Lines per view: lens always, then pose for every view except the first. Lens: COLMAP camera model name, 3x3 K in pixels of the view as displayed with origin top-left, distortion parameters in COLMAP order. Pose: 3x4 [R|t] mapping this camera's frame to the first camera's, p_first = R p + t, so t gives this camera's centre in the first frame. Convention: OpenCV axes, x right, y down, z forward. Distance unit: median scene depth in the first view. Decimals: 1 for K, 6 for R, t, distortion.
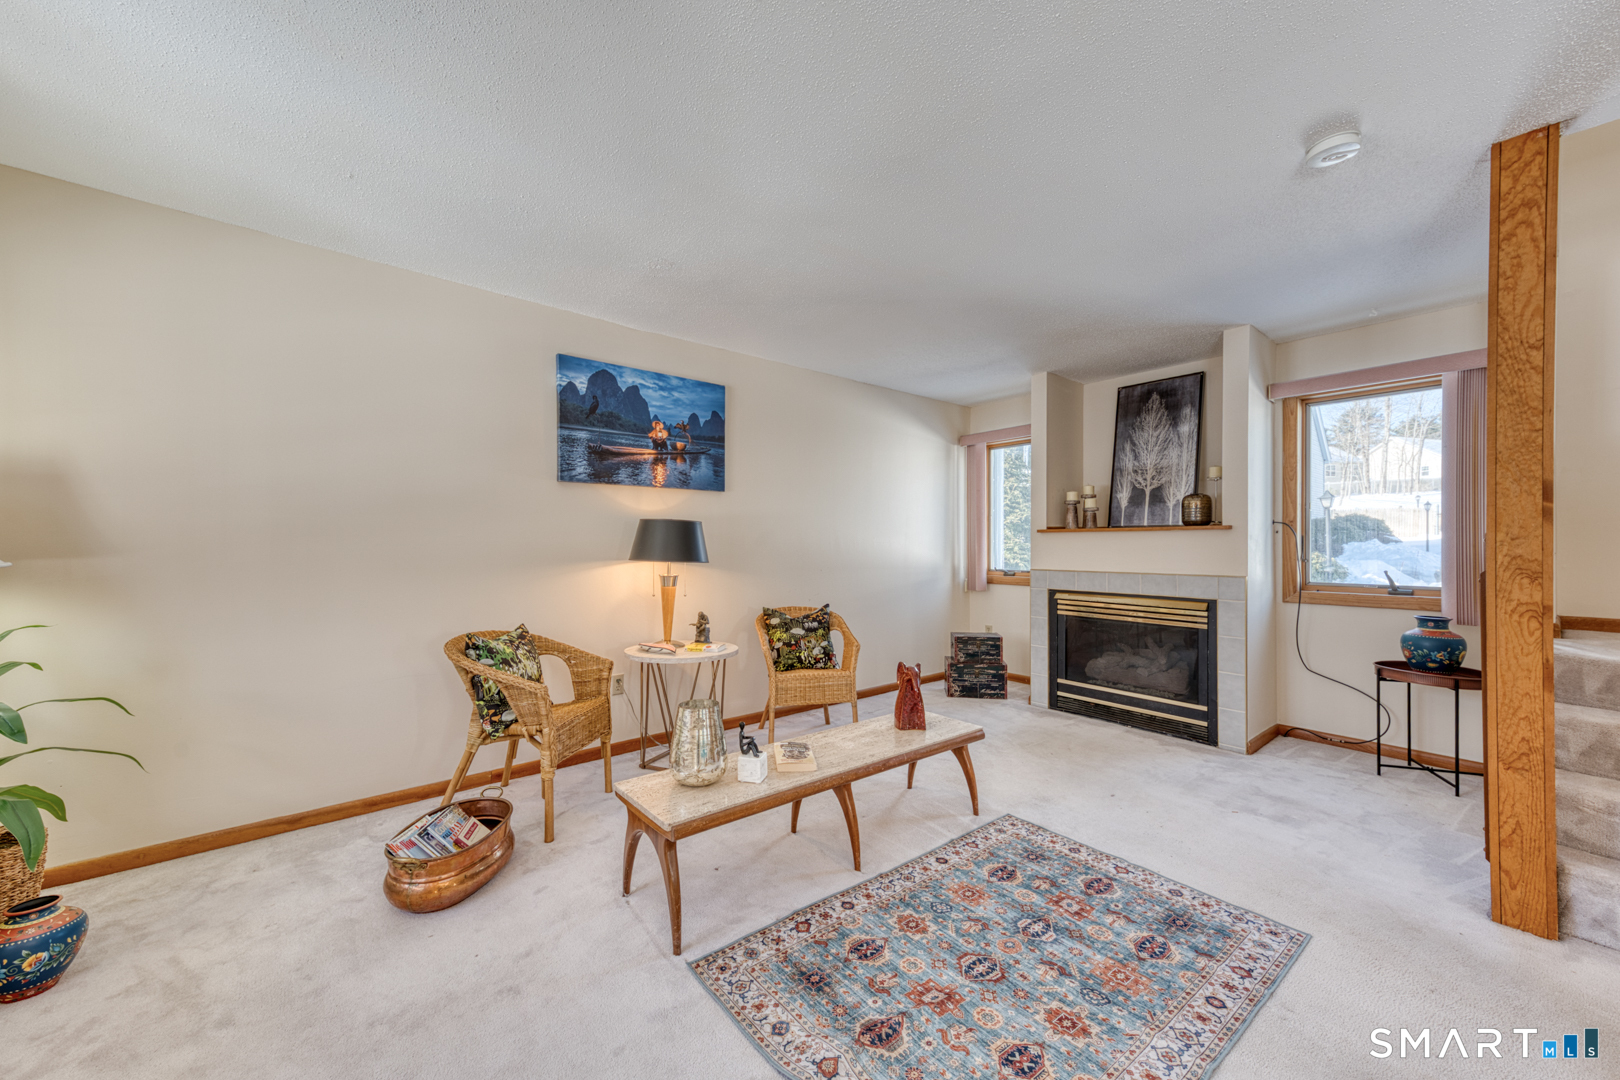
lens RADIAL K [[608.3, 0, 796.8], [0, 608.3, 551.7], [0, 0, 1]] dist [0.028851, -0.003326]
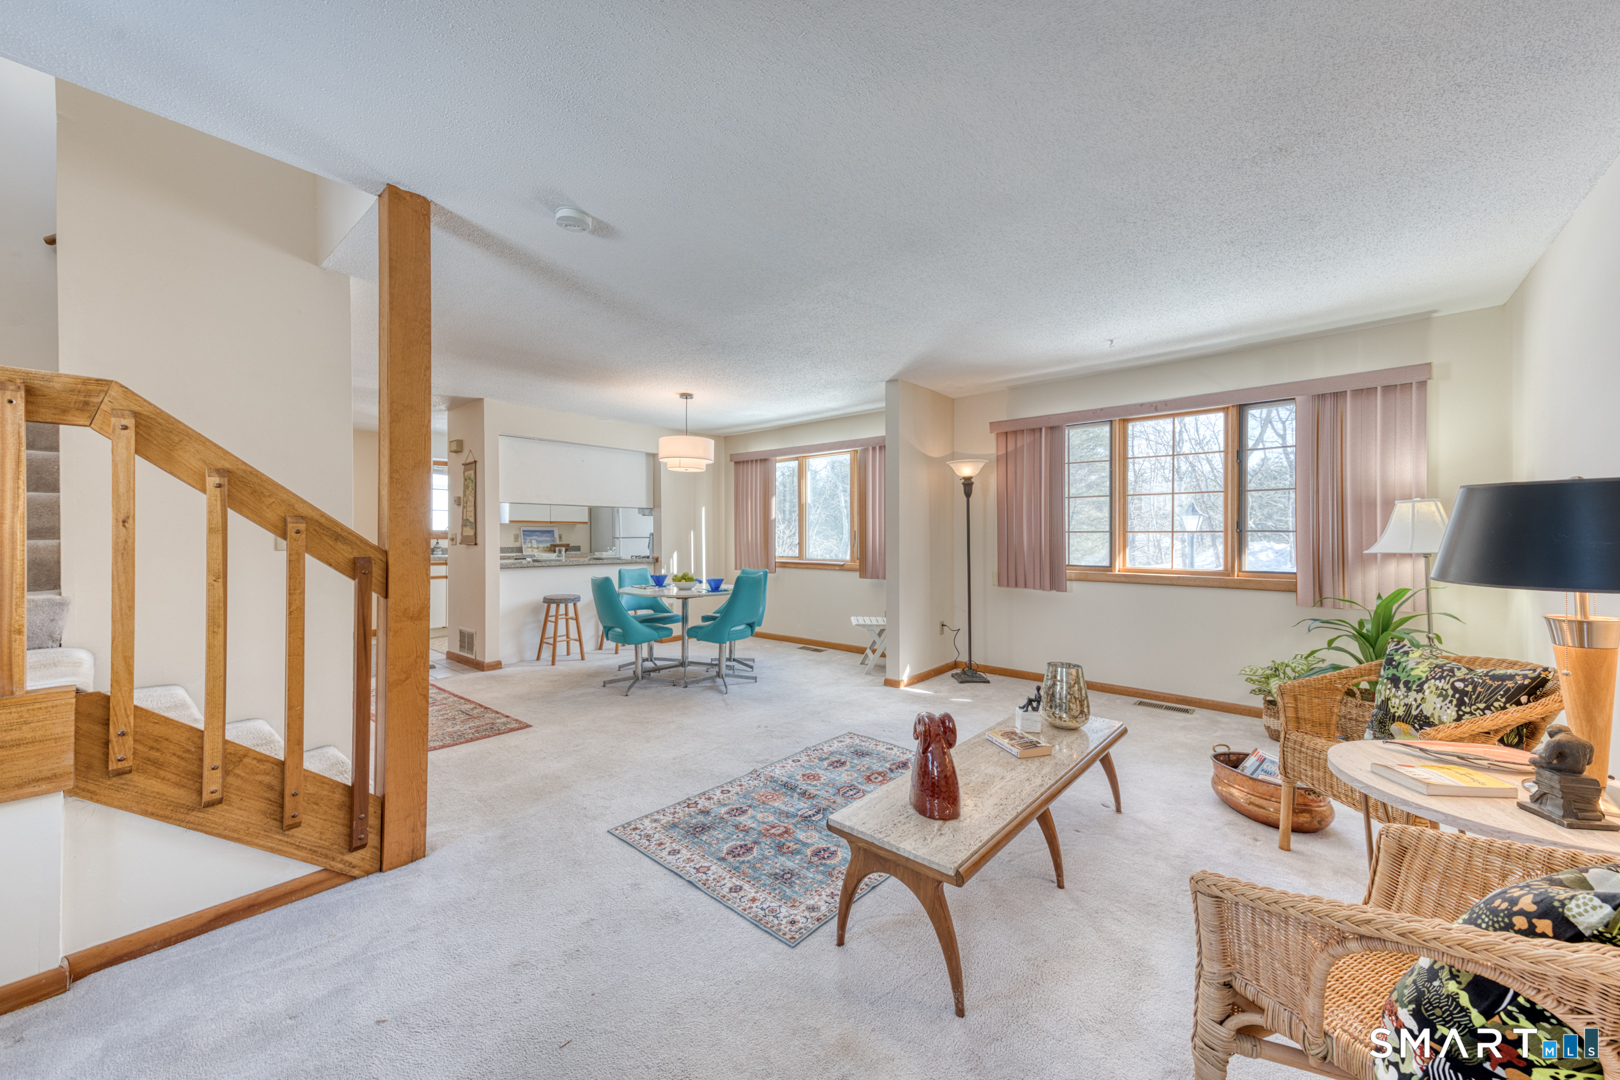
lens RADIAL K [[608.3, 0, 813.5], [0, 608.3, 533.4], [0, 0, 1]] dist [0.028851, -0.003326]
pose [[-0.983540, -0.006707, -0.180566, 0.365089], [-0.007688, 0.999959, 0.004735, -0.014312], [0.180527, 0.006046, -0.983551, 1.354831]]
